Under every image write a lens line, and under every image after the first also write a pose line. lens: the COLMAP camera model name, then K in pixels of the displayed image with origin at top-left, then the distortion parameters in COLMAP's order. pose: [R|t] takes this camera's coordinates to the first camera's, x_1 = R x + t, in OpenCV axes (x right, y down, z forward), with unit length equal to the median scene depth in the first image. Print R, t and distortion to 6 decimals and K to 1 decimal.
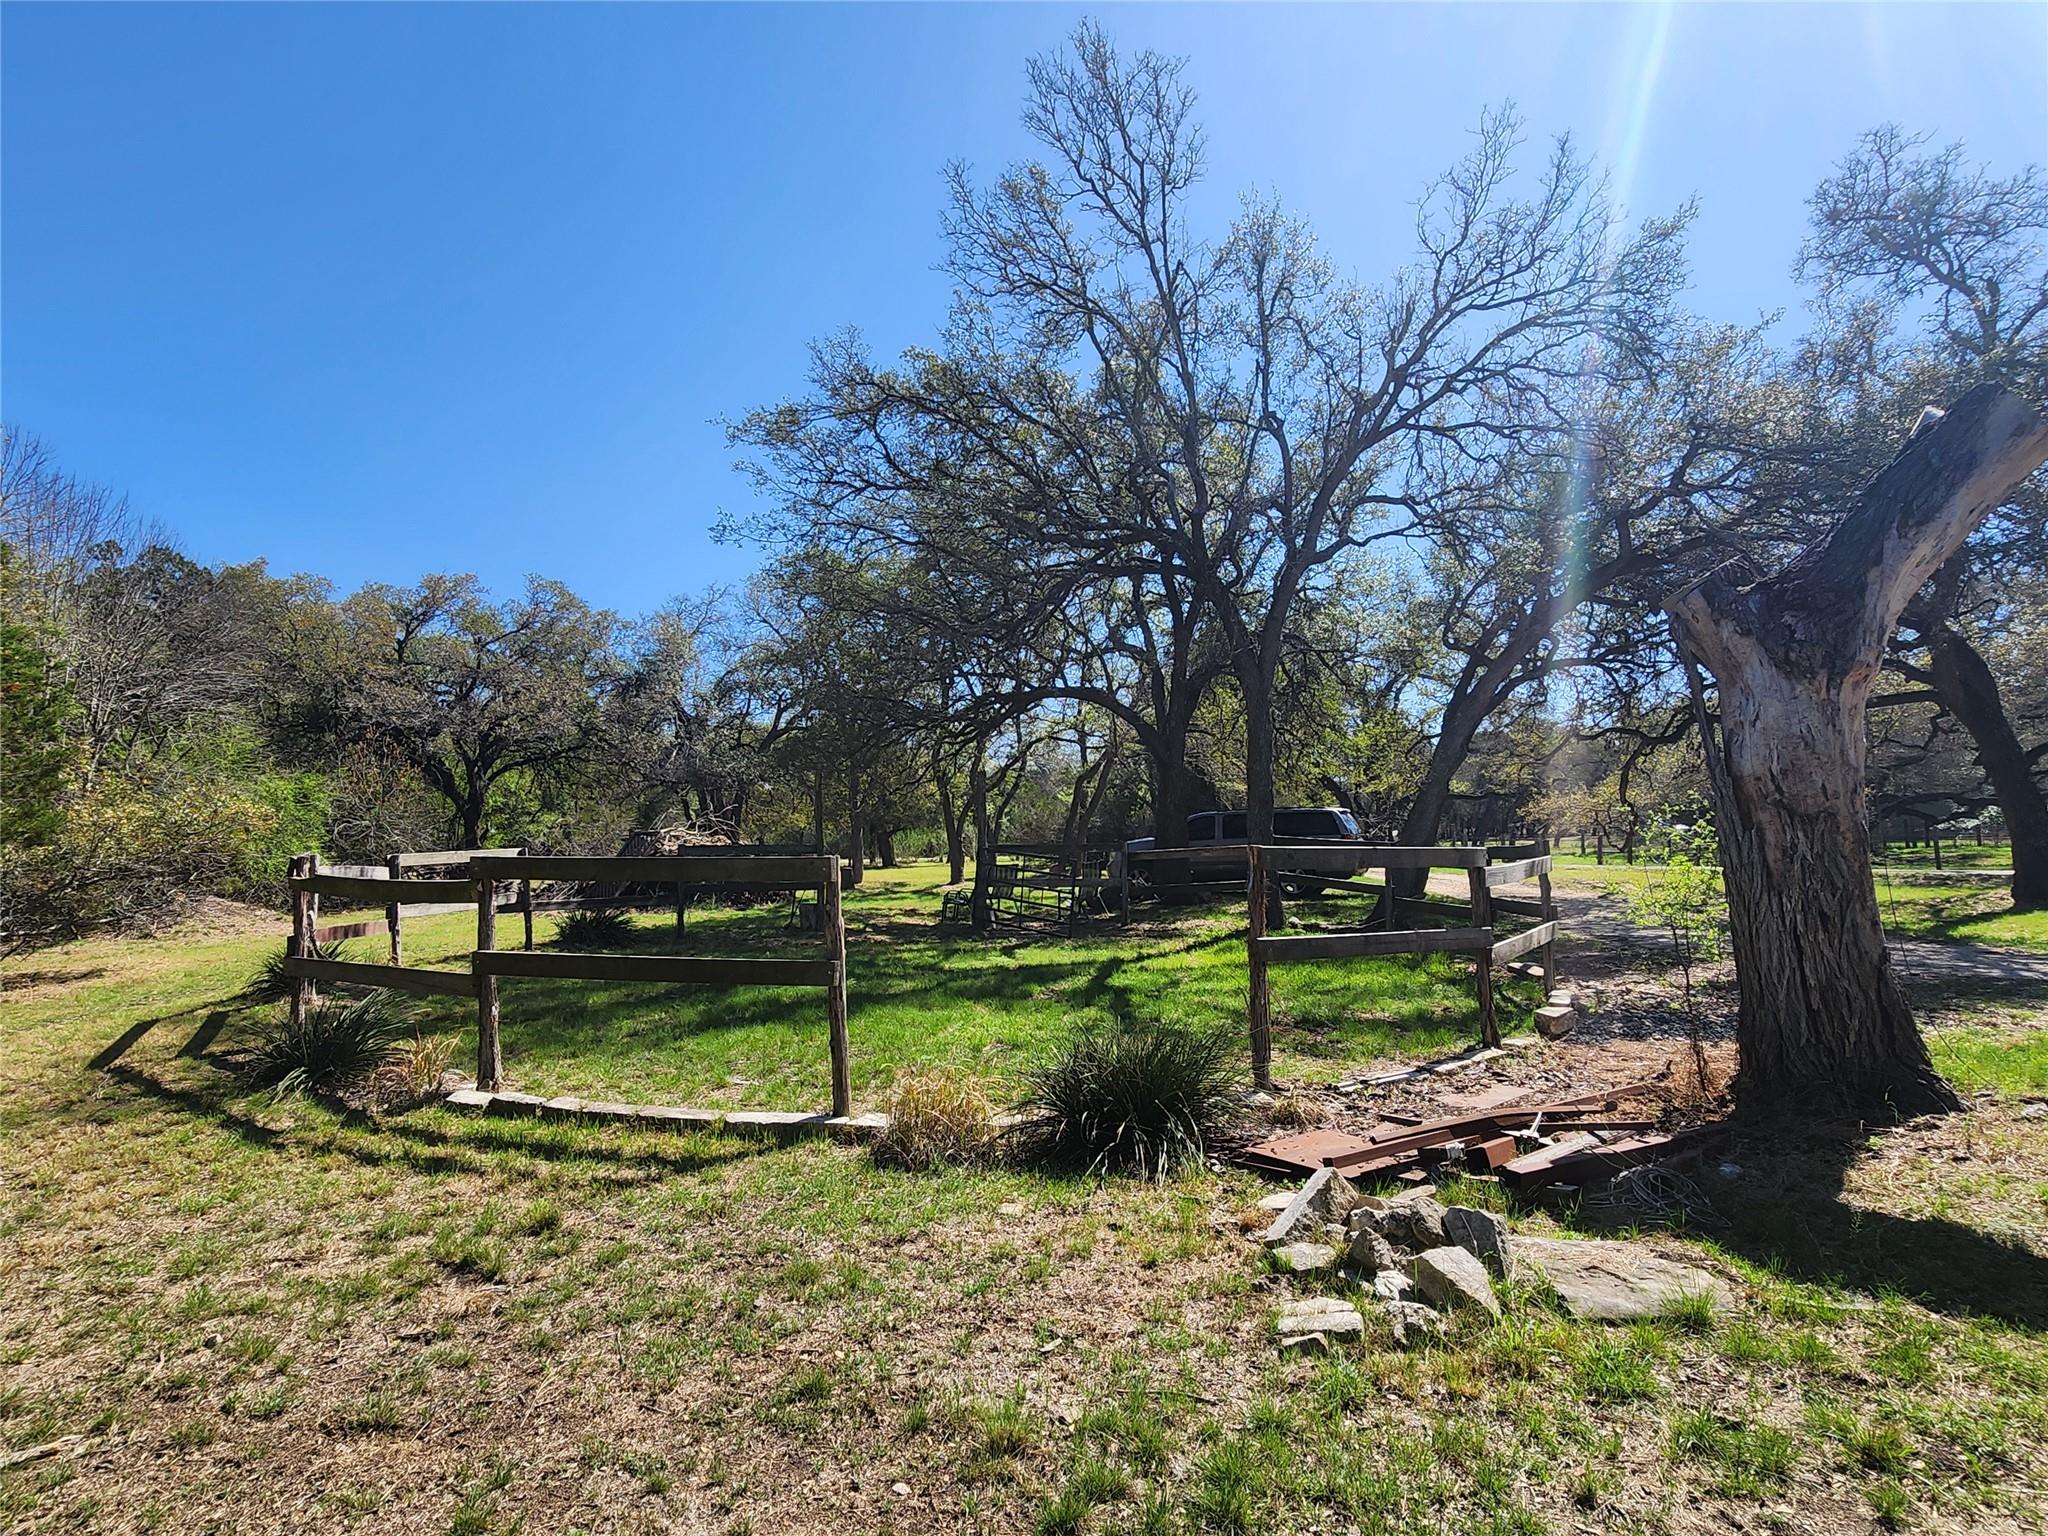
lens RADIAL K [[844.2, 0, 1024.0], [0, 844.2, 768.0], [0, 0, 1]] dist [0.002113, 0.000319]
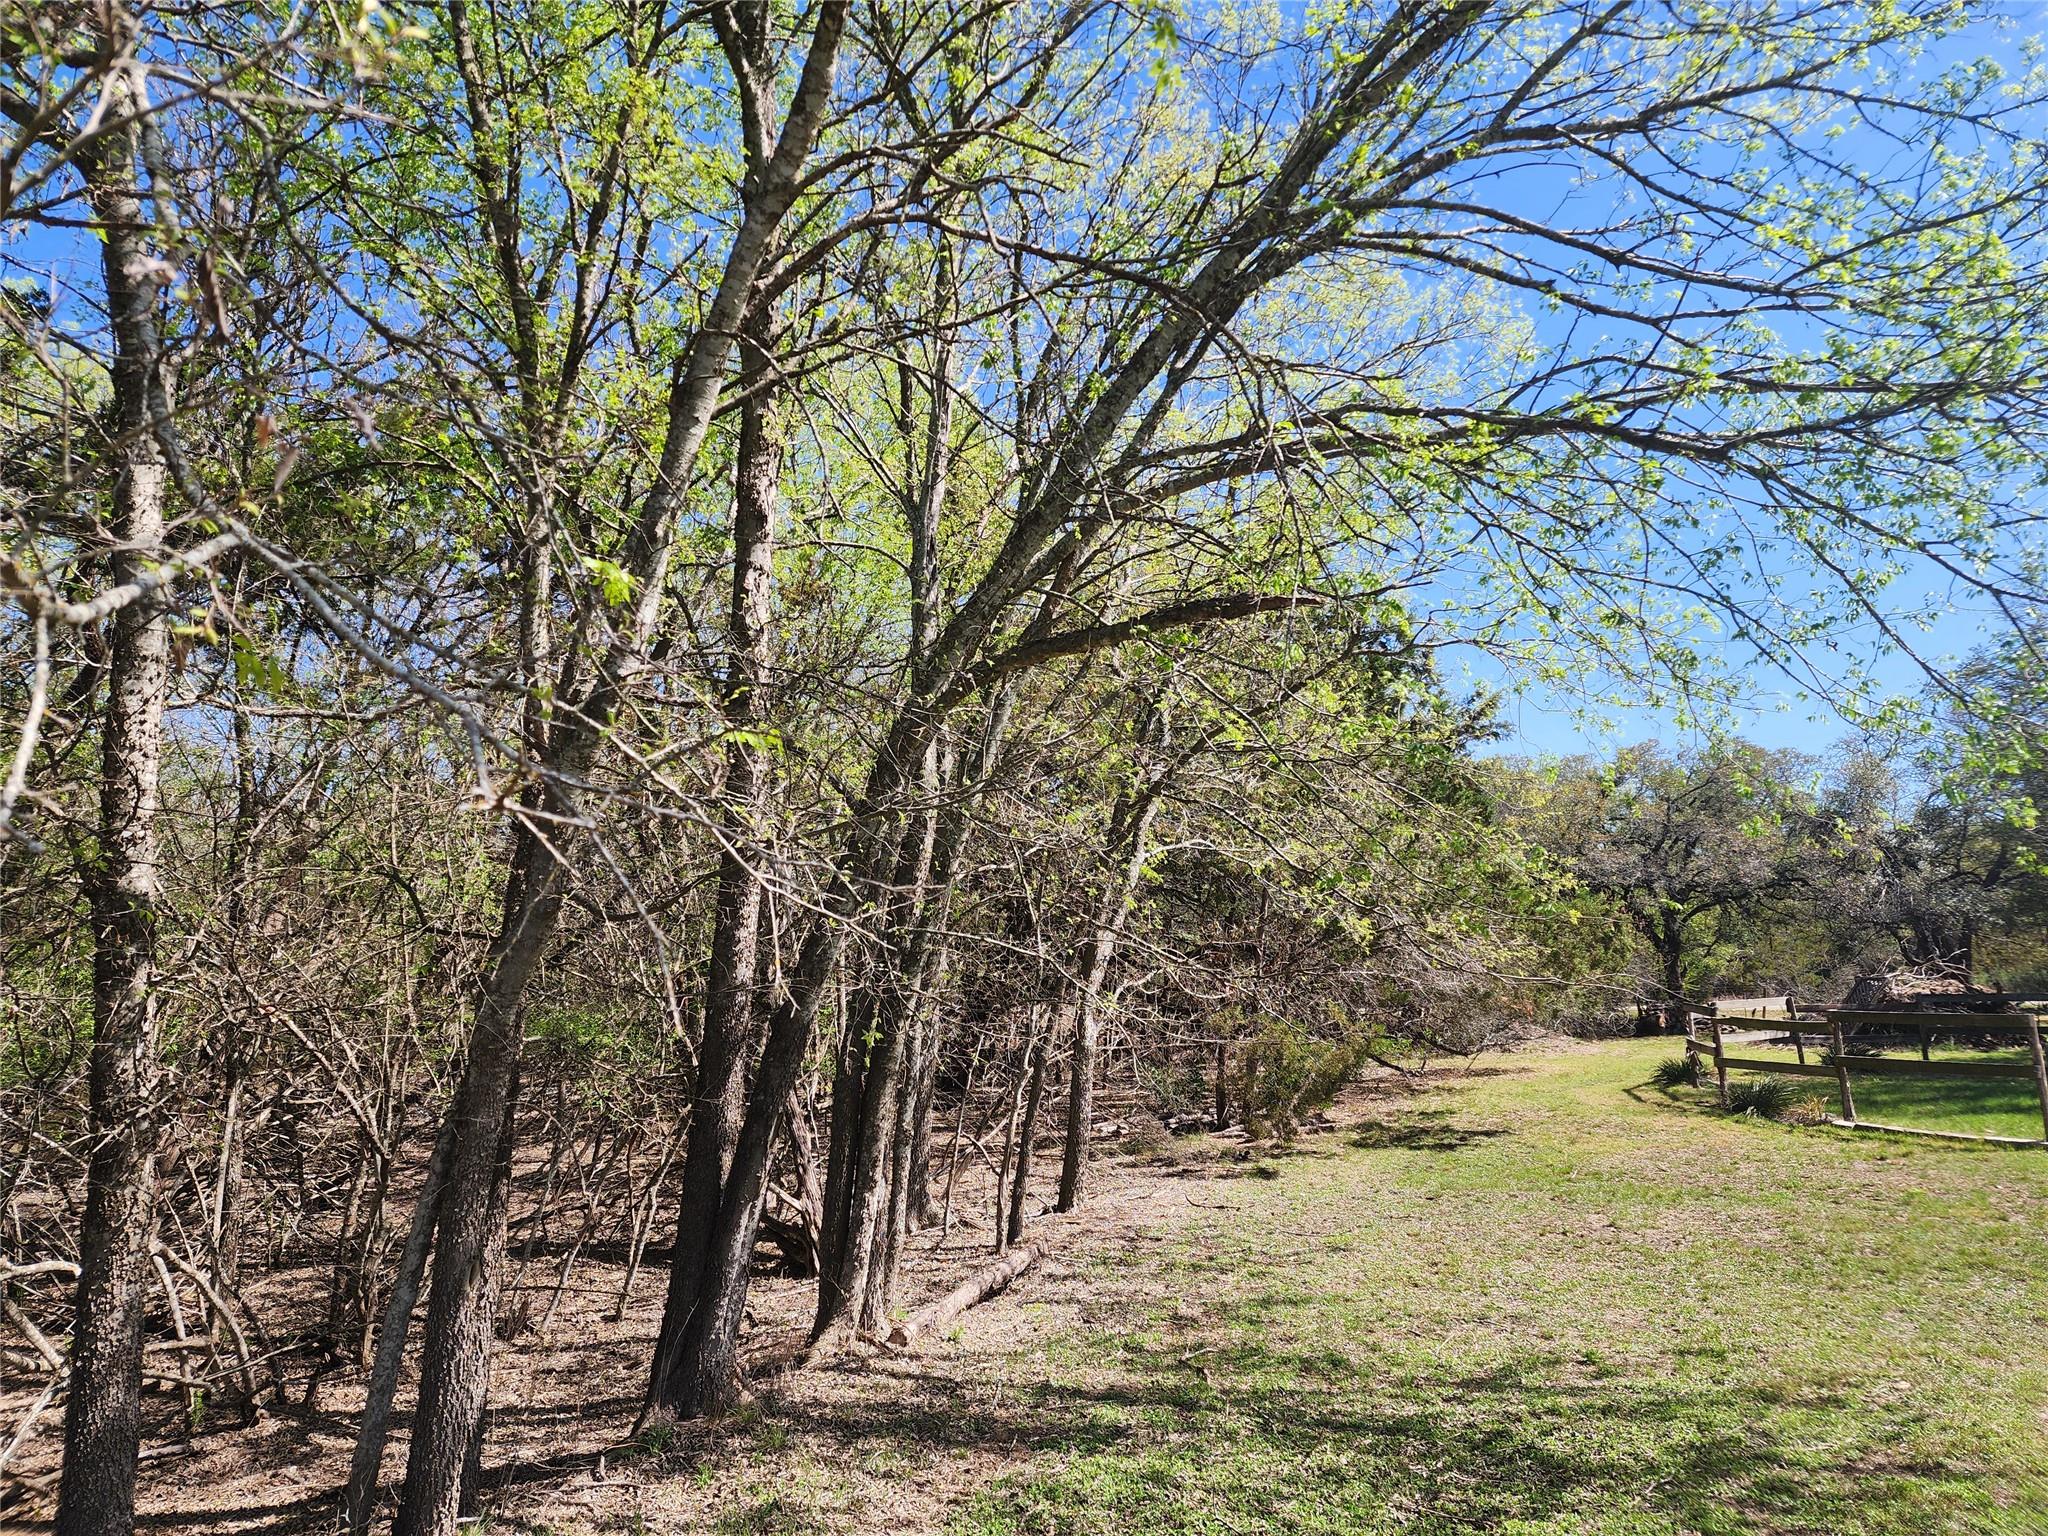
lens RADIAL K [[1388.8, 0, 1024.0], [0, 1388.8, 768.0], [0, 0, 1]] dist [0.056856, -0.050143]
pose [[0.612217, -0.117738, -0.781875, 0.361371], [0.080381, 0.992996, -0.086590, -0.131988], [0.786594, -0.009837, 0.617392, -1.060688]]
